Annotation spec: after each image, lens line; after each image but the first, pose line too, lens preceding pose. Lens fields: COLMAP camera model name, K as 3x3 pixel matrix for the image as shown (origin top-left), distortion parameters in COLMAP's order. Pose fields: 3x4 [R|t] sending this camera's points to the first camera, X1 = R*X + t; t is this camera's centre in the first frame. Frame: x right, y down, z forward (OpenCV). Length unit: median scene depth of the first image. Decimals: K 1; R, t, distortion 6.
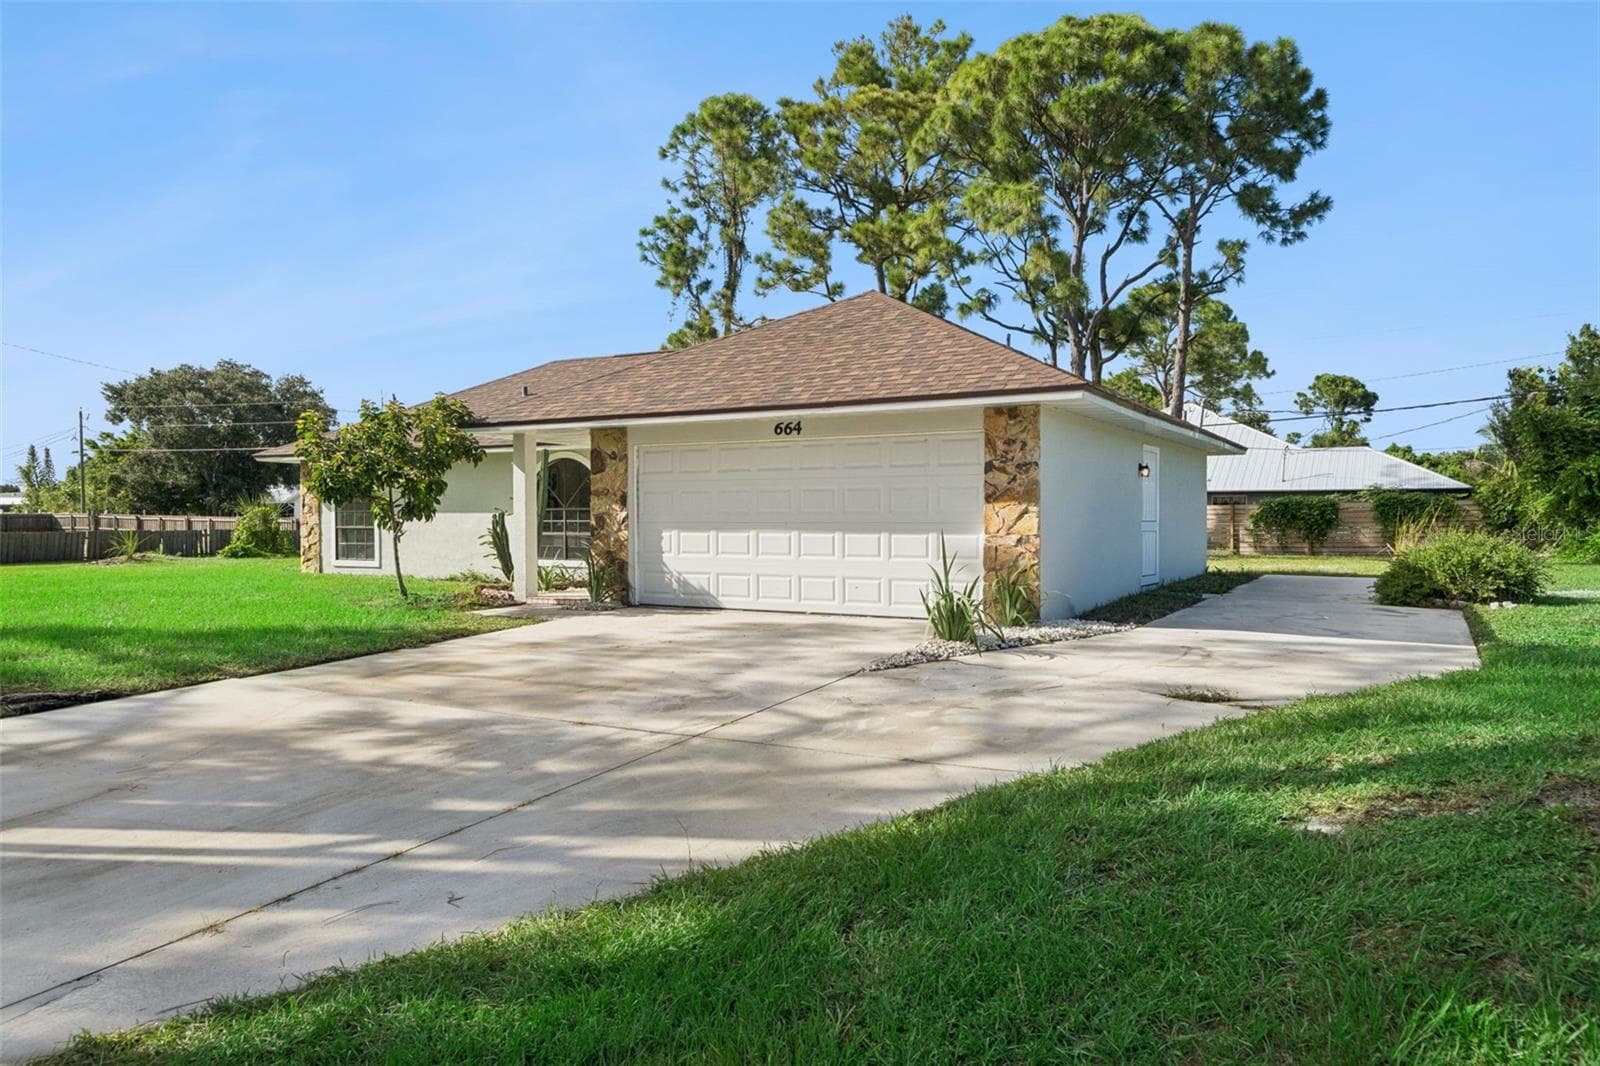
lens RADIAL K [[1089.6, 0, 768.7], [0, 1089.6, 512.9], [0, 0, 1]] dist [0.006694, -0.003005]
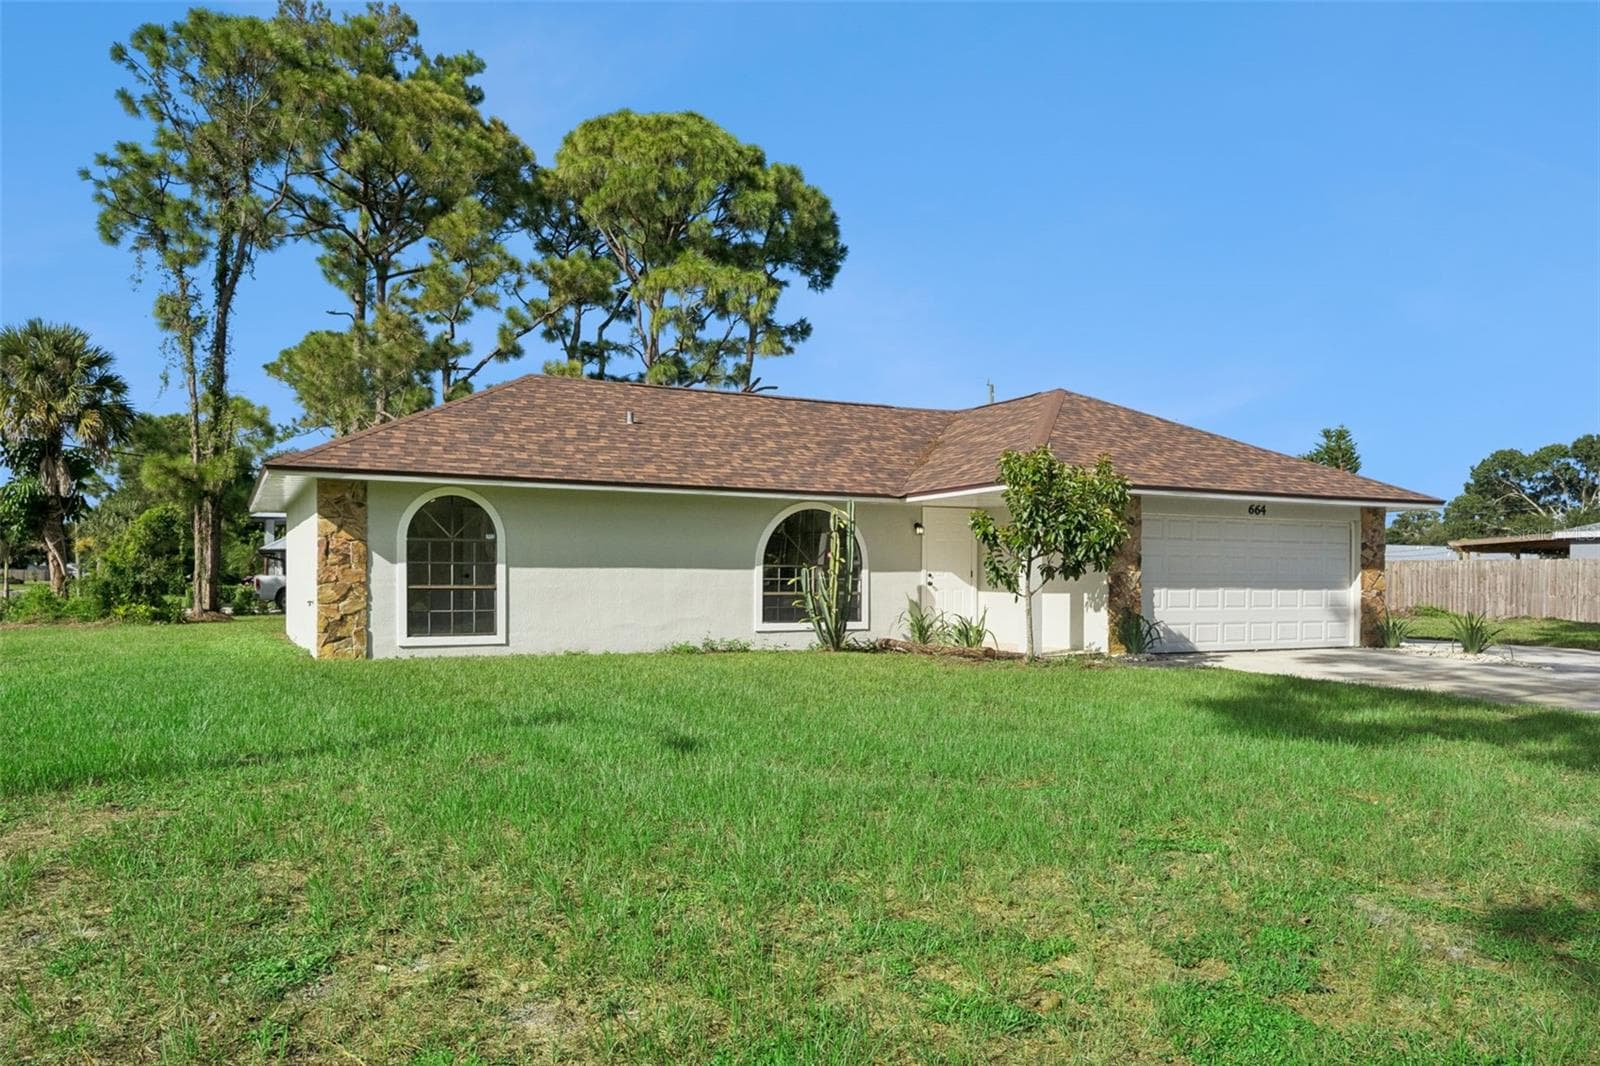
lens RADIAL K [[1129.5, 0, 784.2], [0, 1129.5, 581.9], [0, 0, 1]] dist [-0.001055, -0.000674]
pose [[0.543513, 0.000613, 0.839400, -0.875803], [-0.008622, 0.999951, 0.004853, 0.004576], [-0.839356, -0.009875, 0.543492, 0.447692]]
